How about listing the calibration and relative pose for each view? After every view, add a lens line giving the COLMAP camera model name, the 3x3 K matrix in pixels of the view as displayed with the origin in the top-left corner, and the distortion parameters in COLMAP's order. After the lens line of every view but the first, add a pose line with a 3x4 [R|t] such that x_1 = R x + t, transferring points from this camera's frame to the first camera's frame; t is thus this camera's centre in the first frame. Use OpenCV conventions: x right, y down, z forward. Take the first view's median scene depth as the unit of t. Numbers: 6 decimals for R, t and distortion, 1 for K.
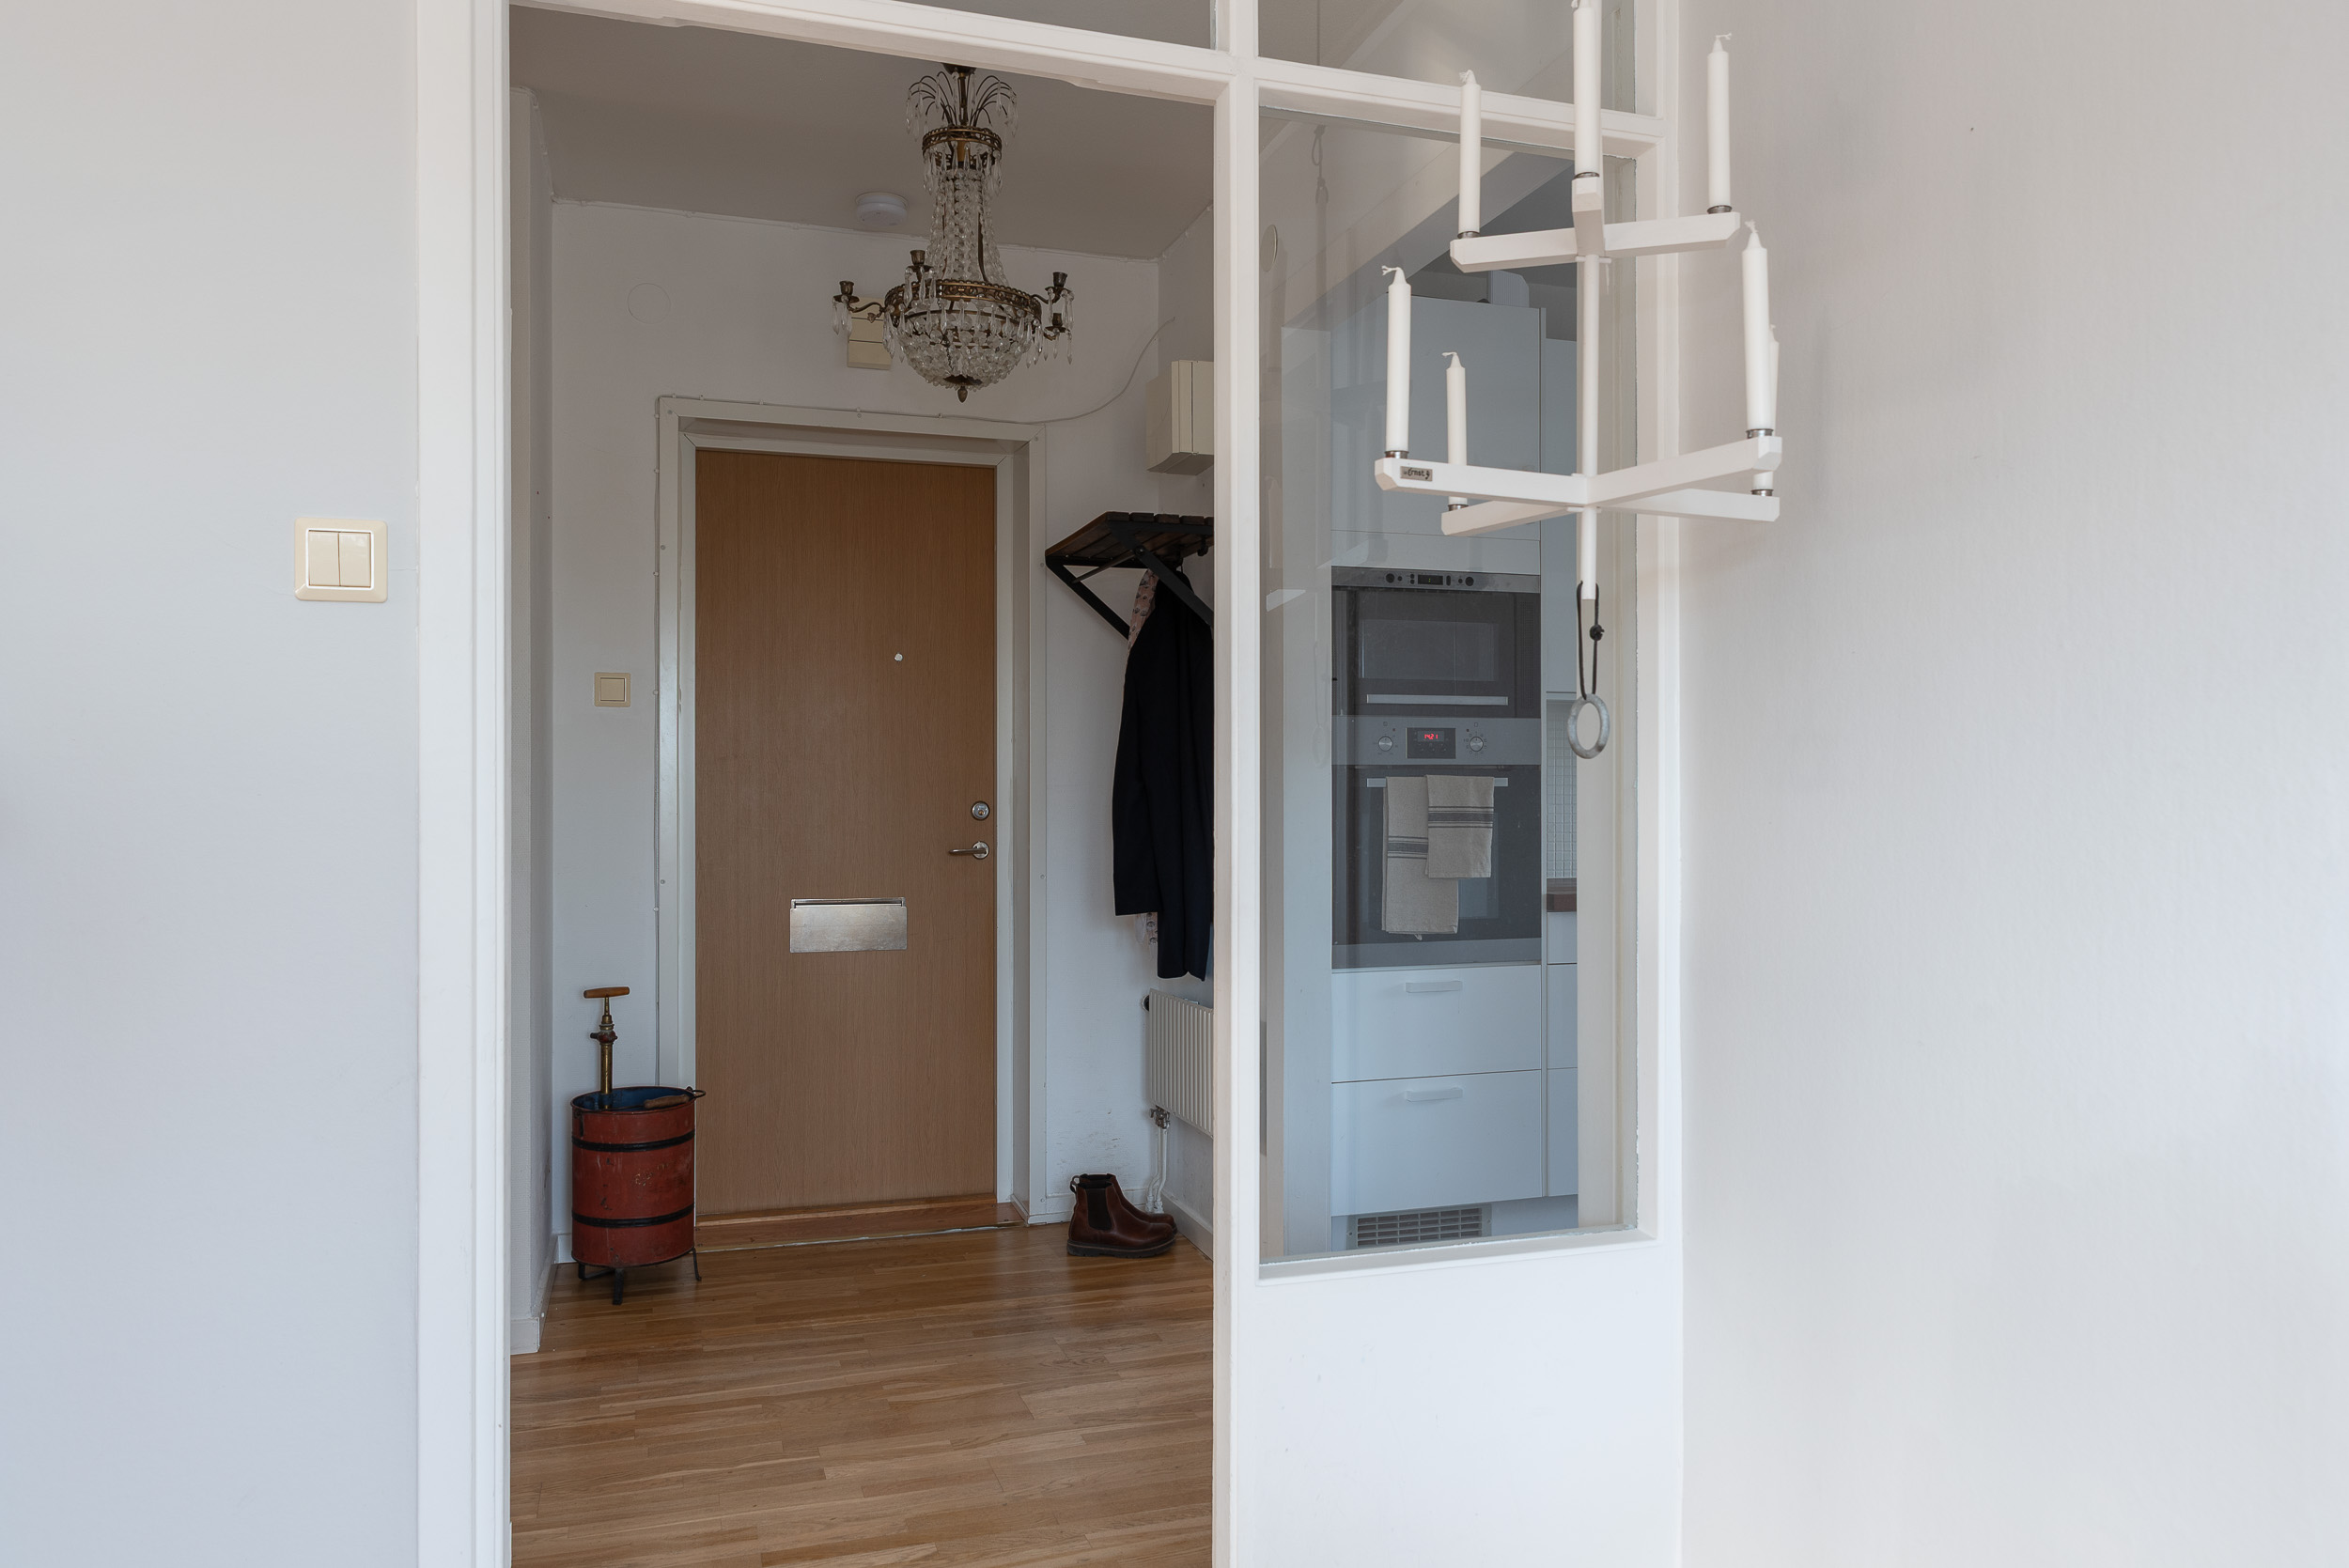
lens RADIAL K [[1566.8, 0, 1174.1], [0, 1566.8, 792.6], [0, 0, 1]] dist [0.004216, 0.000605]
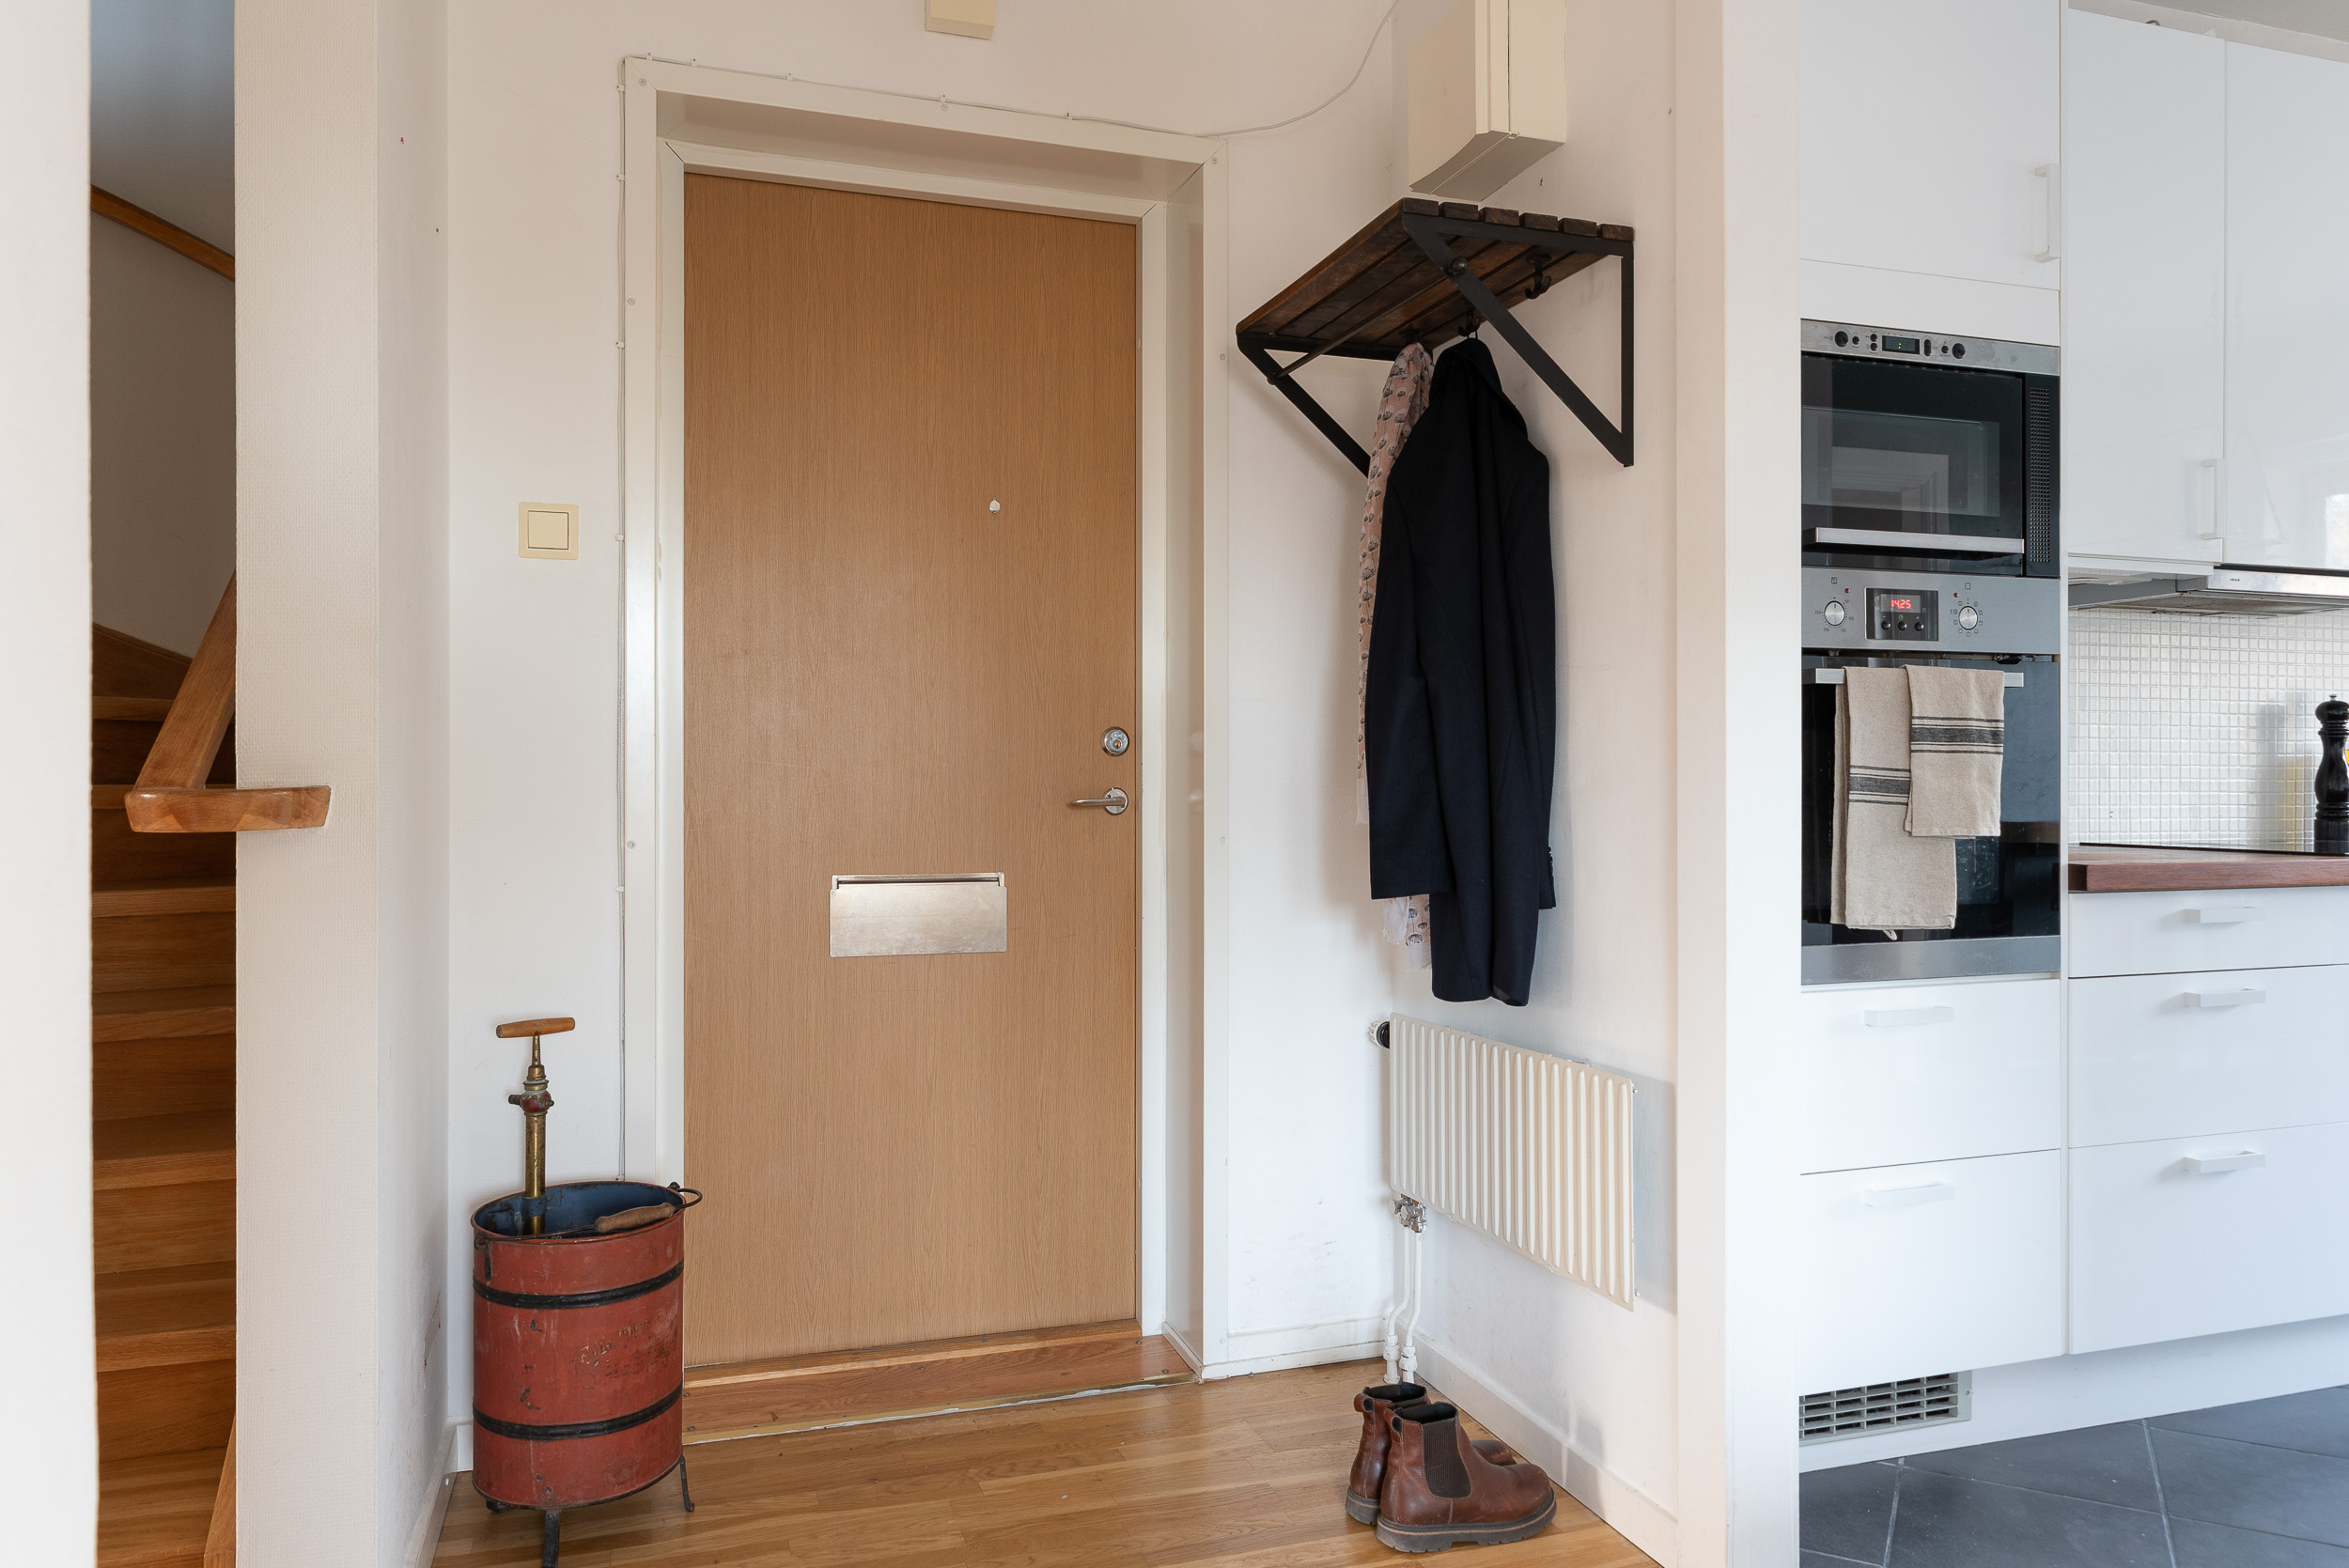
lens RADIAL K [[1566.8, 0, 1171.9], [0, 1566.8, 777.7], [0, 0, 1]] dist [0.004216, 0.000605]
pose [[0.999961, 0.000138, 0.008822, -0.120236], [-0.000130, 1.000000, -0.000860, 0.031358], [-0.008822, 0.000859, 0.999961, 0.385757]]
